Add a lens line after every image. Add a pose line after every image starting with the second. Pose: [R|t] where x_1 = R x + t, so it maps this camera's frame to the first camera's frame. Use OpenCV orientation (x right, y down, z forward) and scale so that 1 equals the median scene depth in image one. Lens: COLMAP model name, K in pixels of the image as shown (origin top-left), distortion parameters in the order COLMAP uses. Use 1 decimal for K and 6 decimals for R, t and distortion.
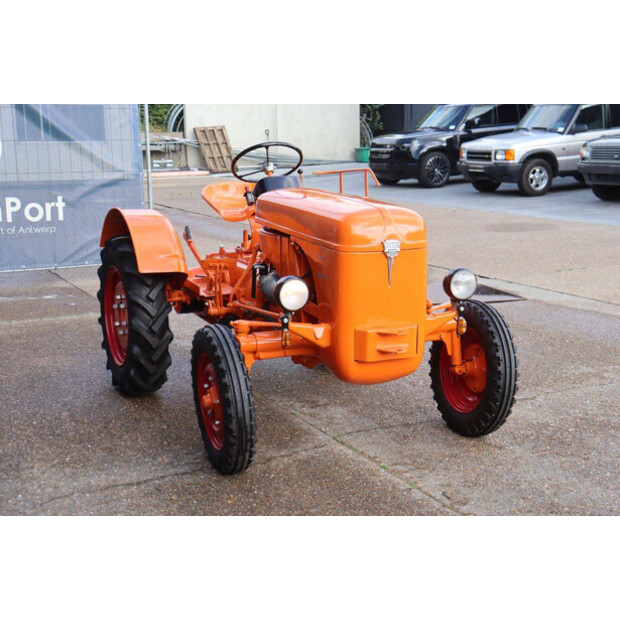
lens RADIAL K [[878.1, 0, 304.4], [0, 878.1, 310.3], [0, 0, 1]] dist [0.107760, 0.000000]
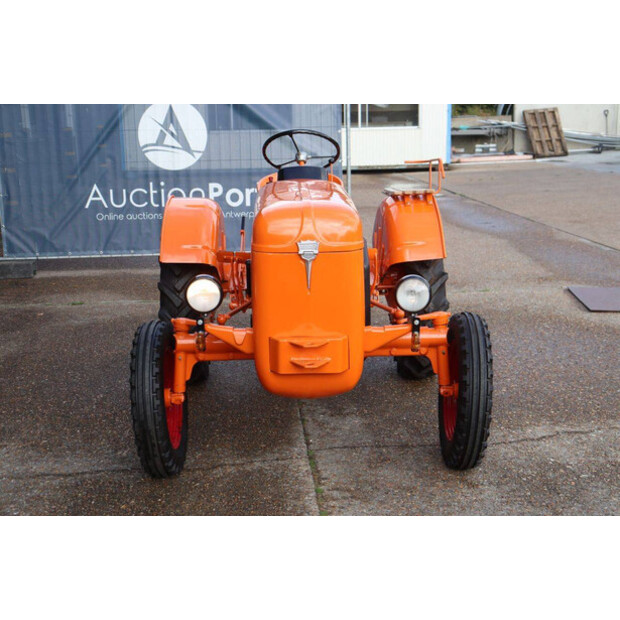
lens RADIAL K [[878.1, 0, 307.8], [0, 878.1, 311.2], [0, 0, 1]] dist [0.107760, 0.000000]
pose [[0.938812, 0.065422, -0.338158, 0.366865], [-0.059393, 0.997837, 0.028157, -0.030252], [0.339269, -0.006350, 0.940668, 0.144228]]
